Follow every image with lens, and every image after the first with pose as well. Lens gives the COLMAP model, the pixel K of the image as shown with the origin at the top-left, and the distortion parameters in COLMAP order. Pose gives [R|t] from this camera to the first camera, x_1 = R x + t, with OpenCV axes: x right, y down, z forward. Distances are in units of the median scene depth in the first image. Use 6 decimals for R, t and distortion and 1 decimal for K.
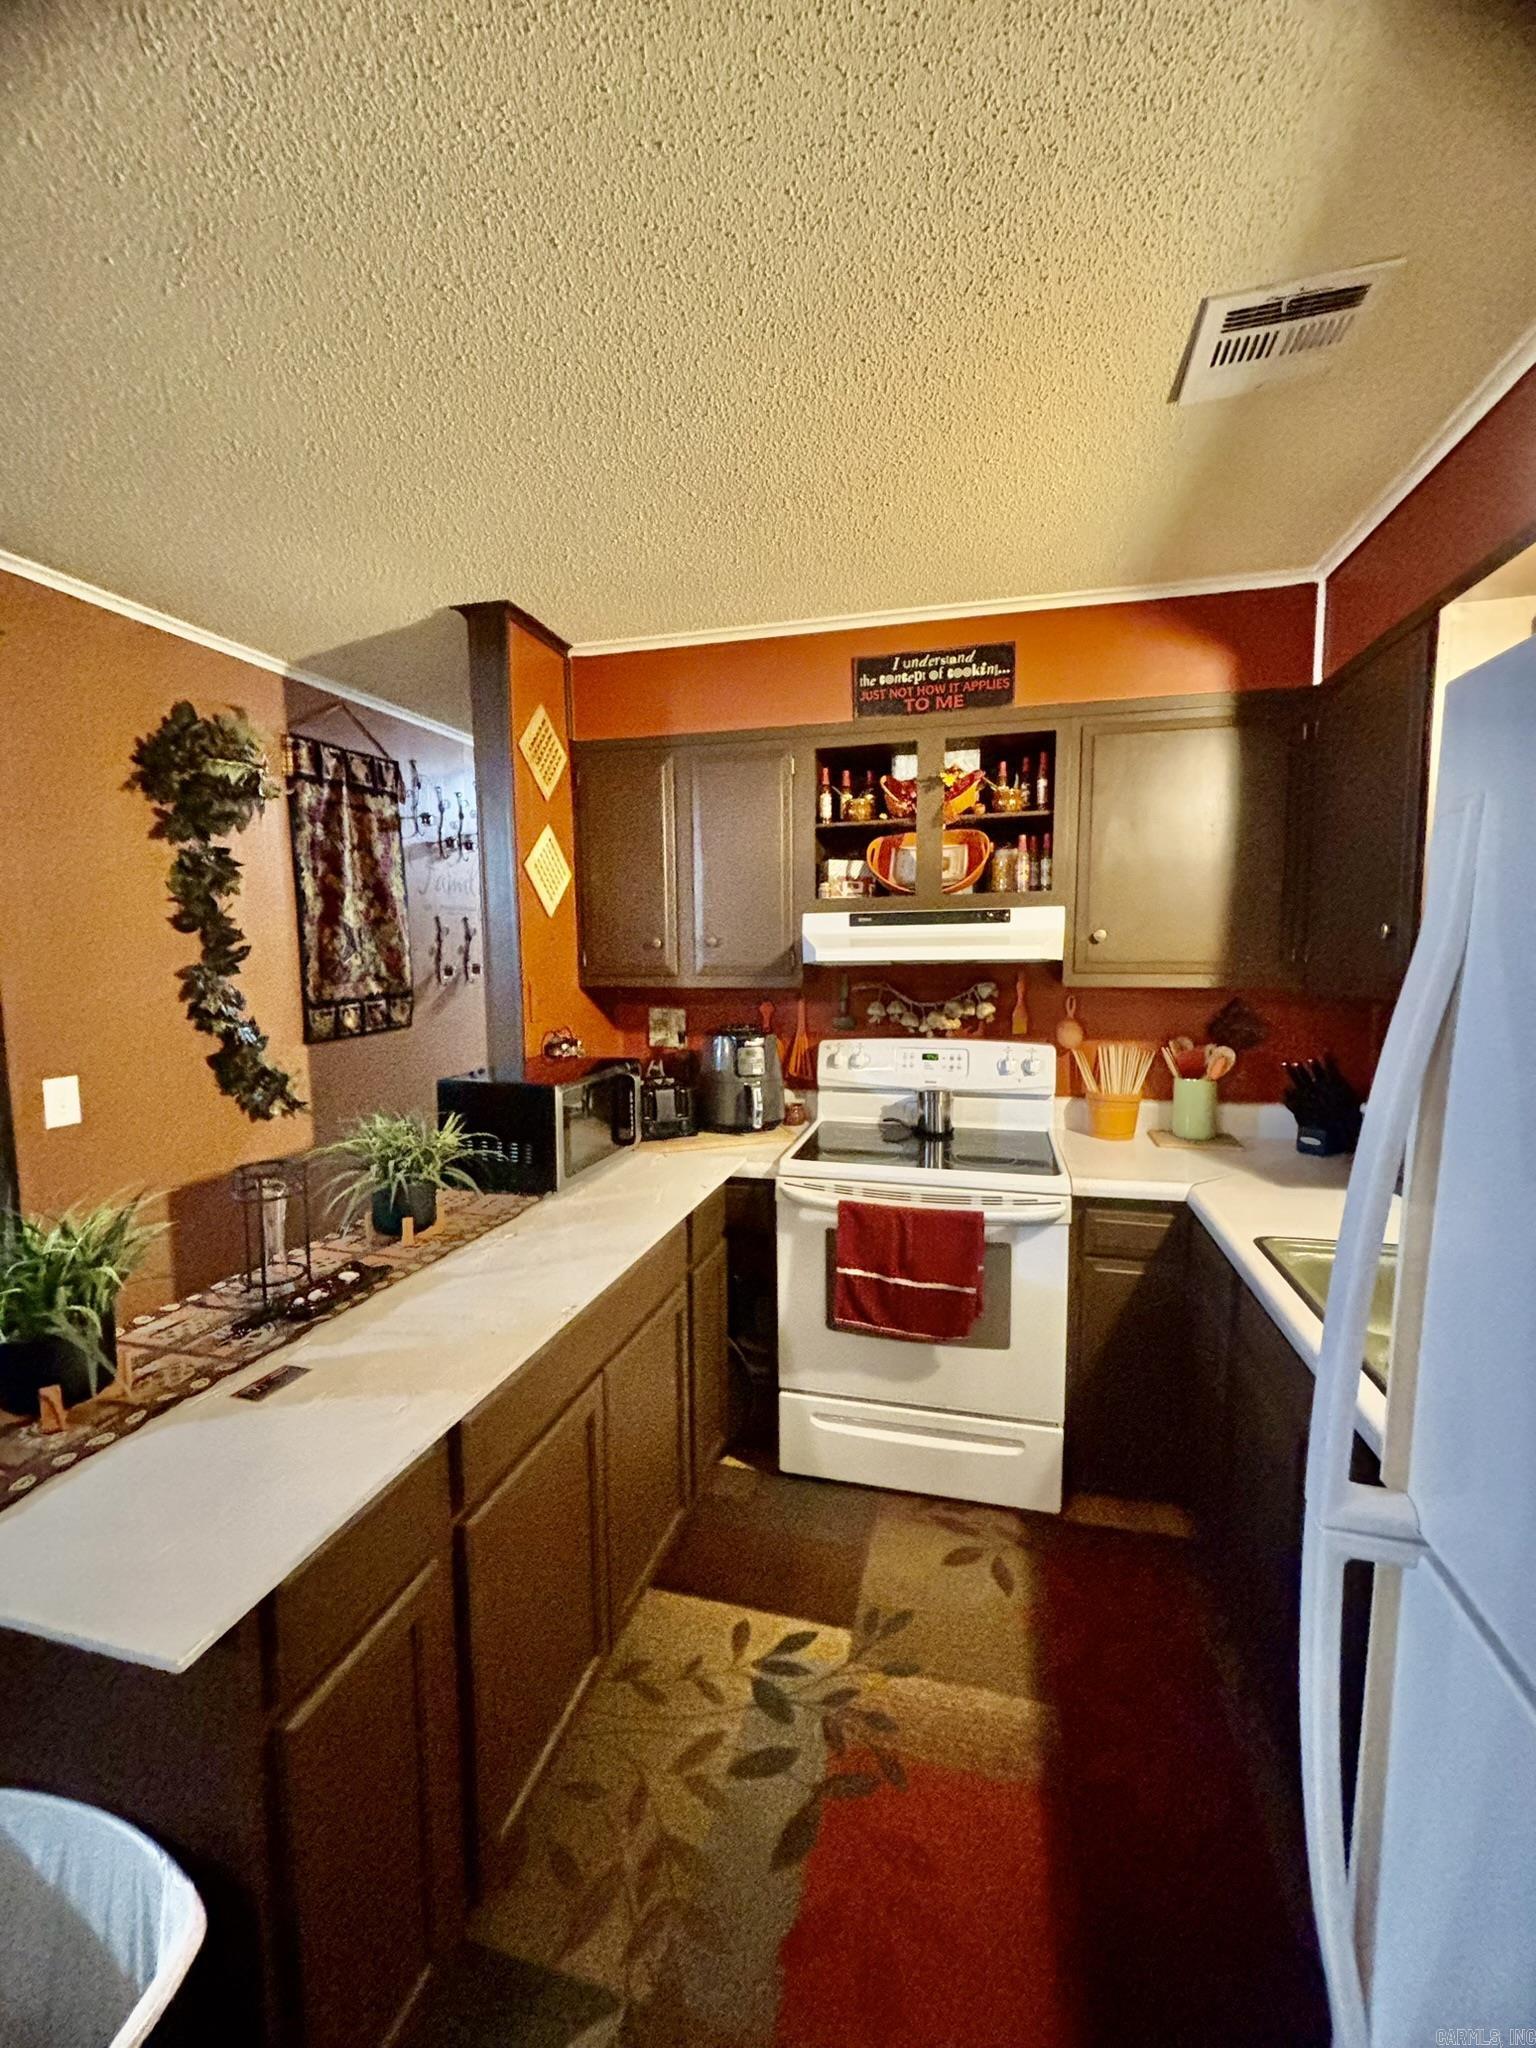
lens RADIAL K [[834.9, 0, 769.2], [0, 834.9, 1033.0], [0, 0, 1]] dist [0.000419, 0.000114]
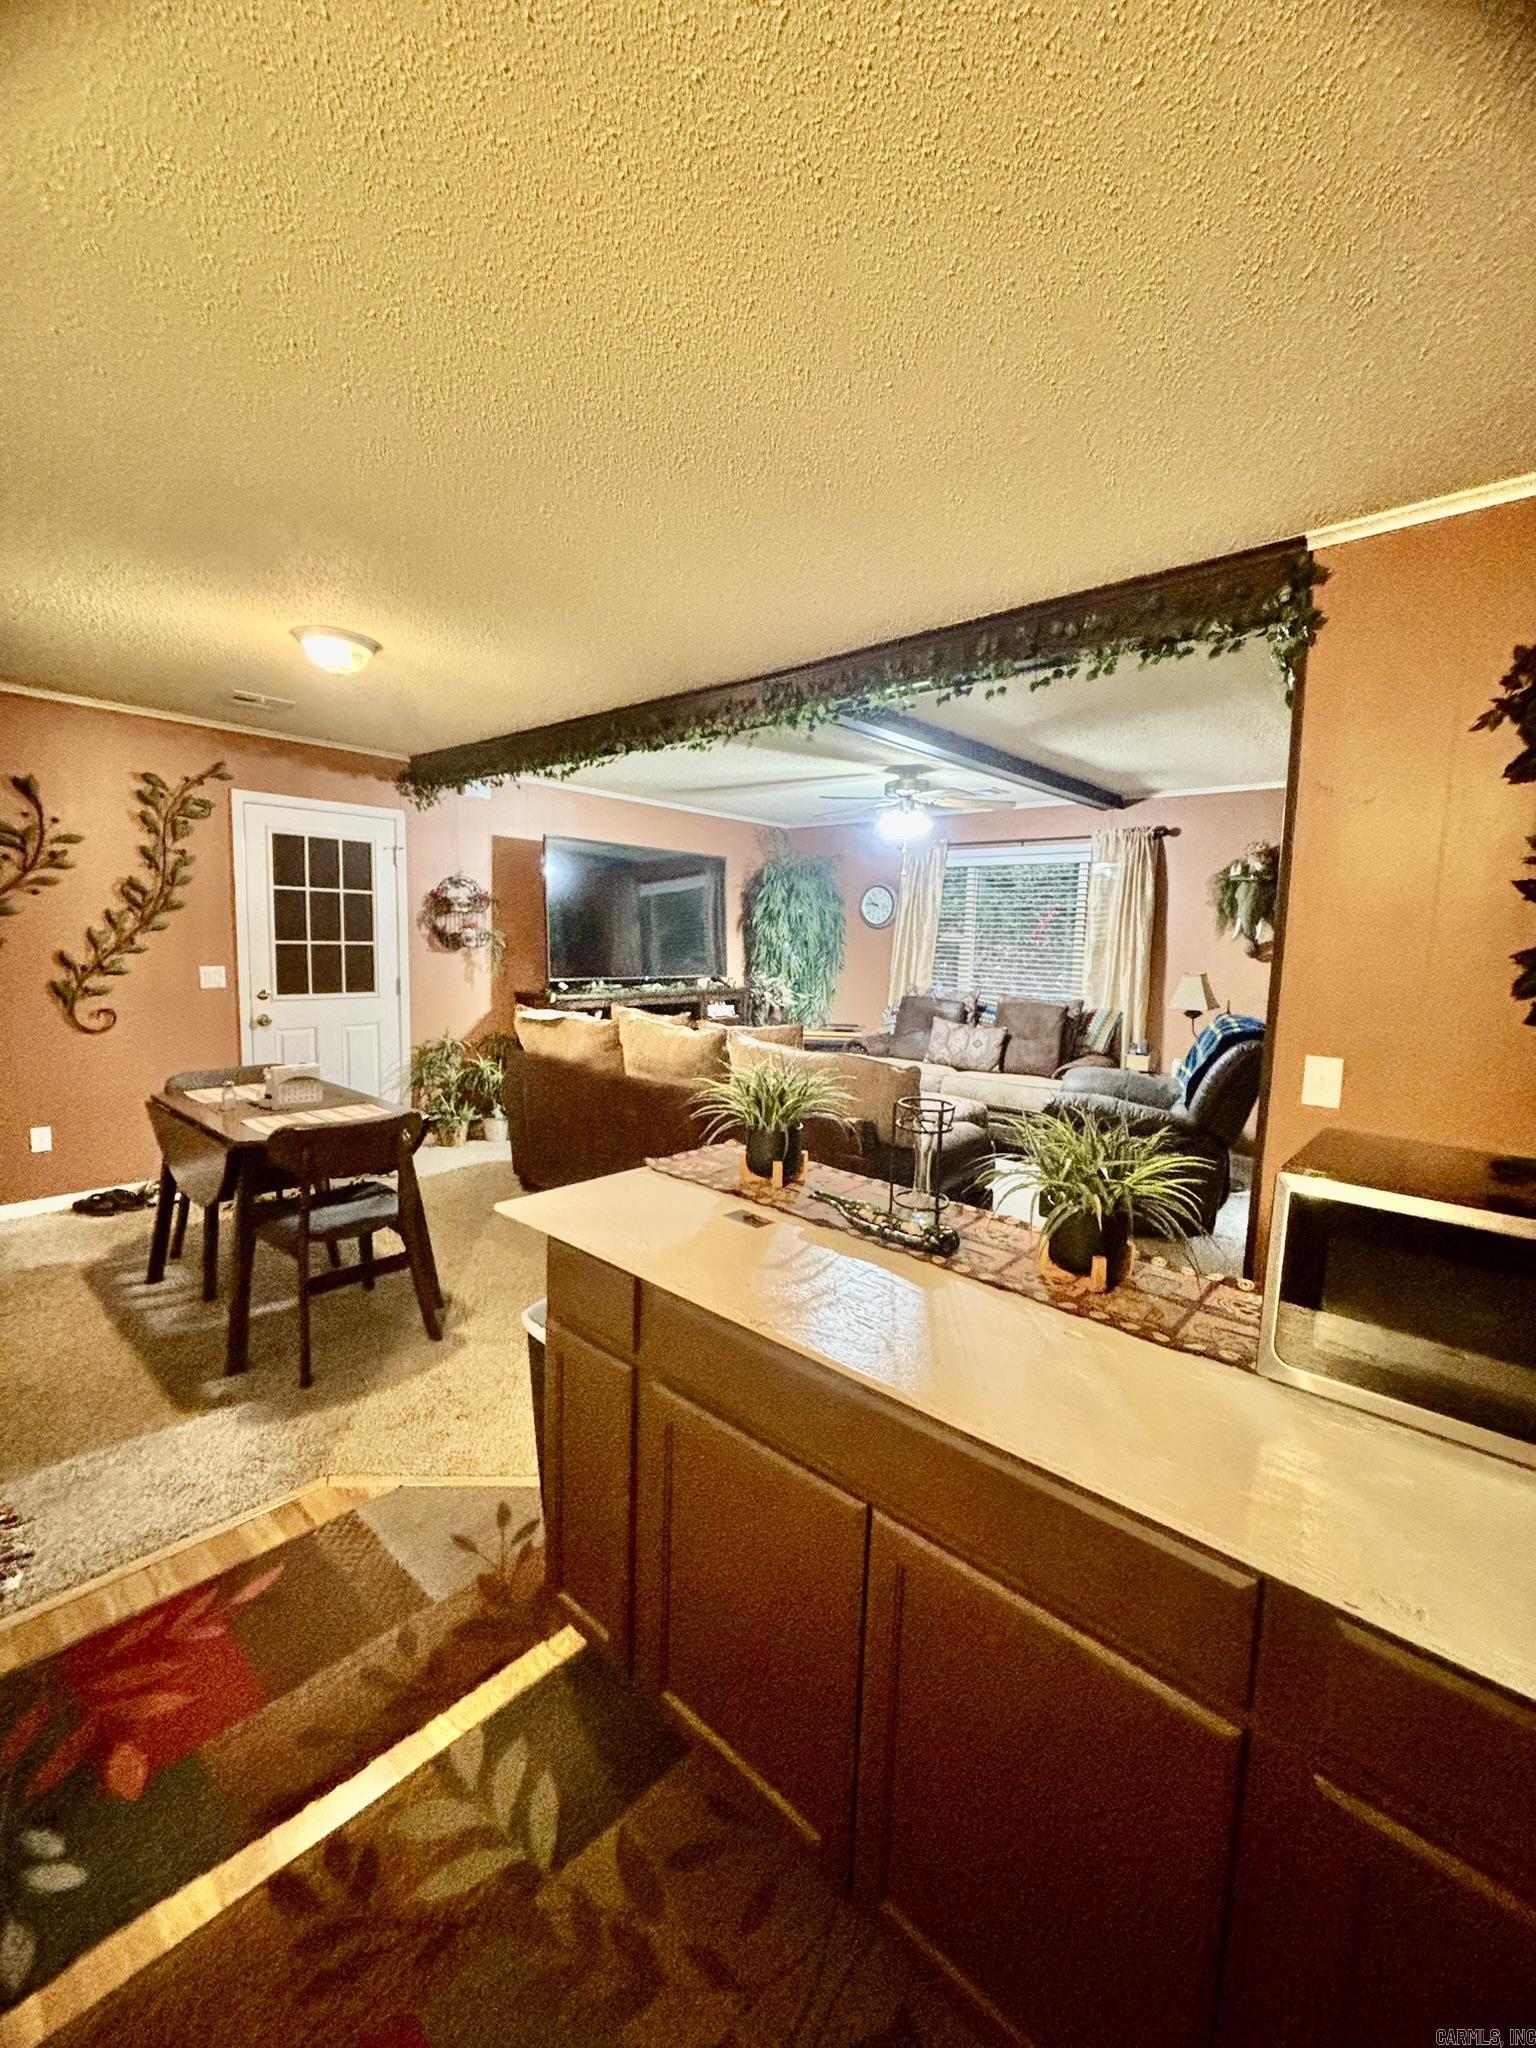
lens RADIAL K [[834.9, 0, 769.2], [0, 834.9, 1033.0], [0, 0, 1]] dist [0.000419, 0.000114]
pose [[-0.458438, 0.099960, -0.883087, 0.260148], [-0.123527, 0.976843, 0.174699, -0.054967], [0.880100, 0.189174, -0.435474, 0.743103]]
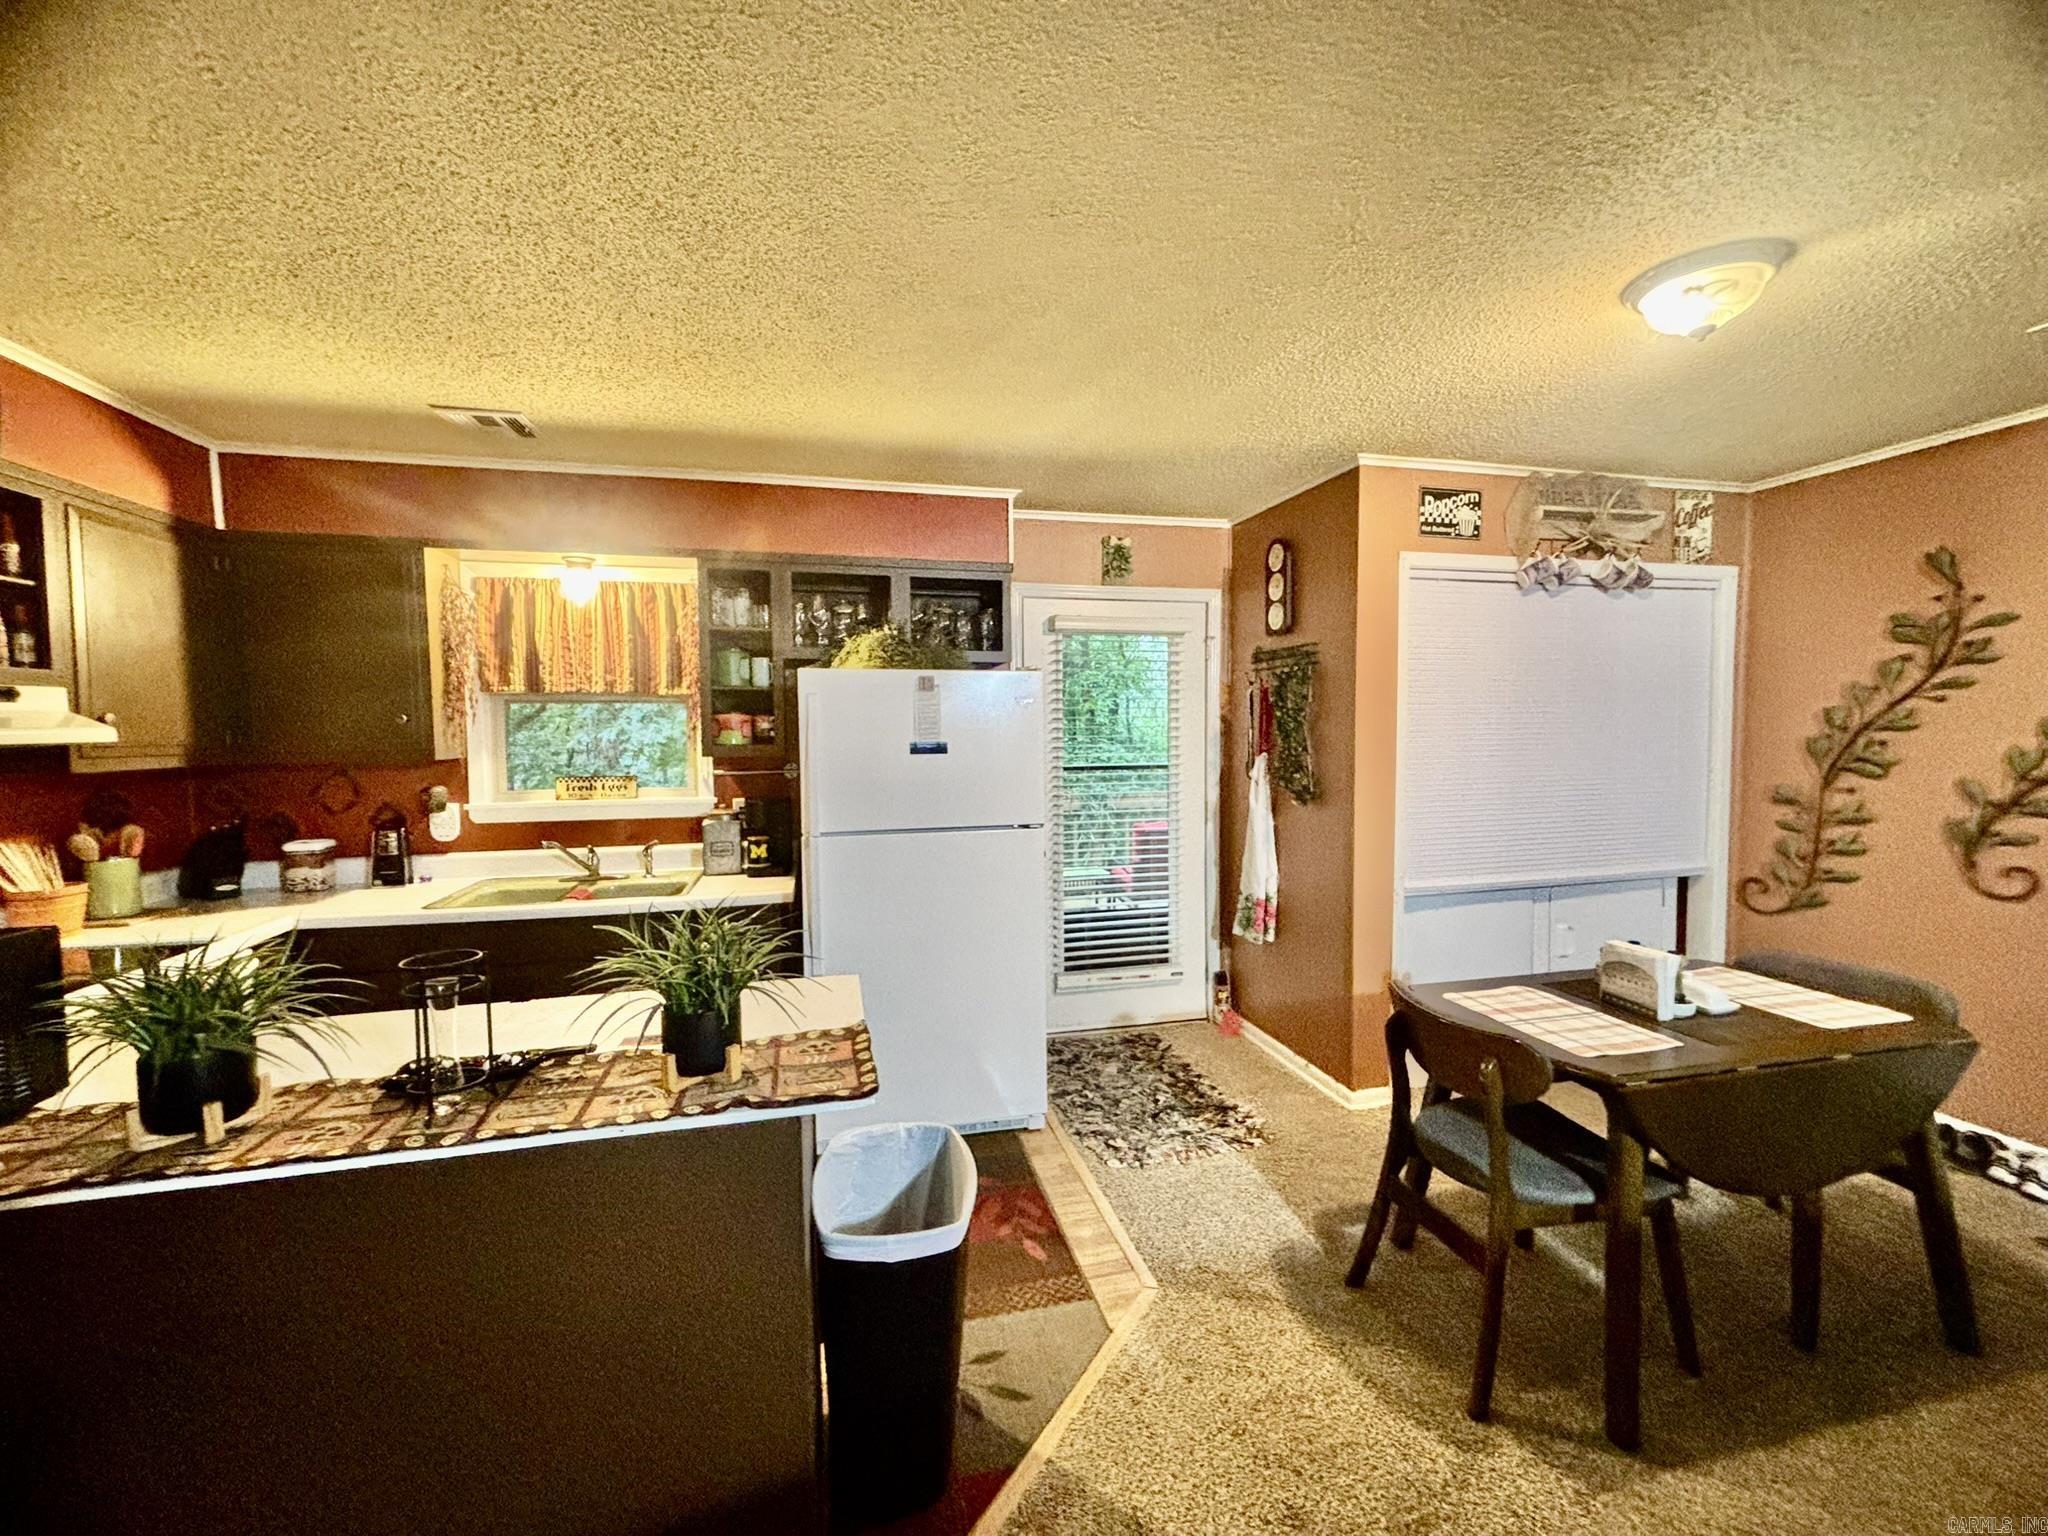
lens RADIAL K [[834.9, 0, 1024.6], [0, 834.9, 764.6], [0, 0, 1]] dist [0.000419, 0.000114]
pose [[-0.469635, -0.025712, 0.882486, -0.955097], [0.112212, 0.989731, 0.088552, -0.027358], [-0.875701, 0.140613, -0.461927, 0.489109]]
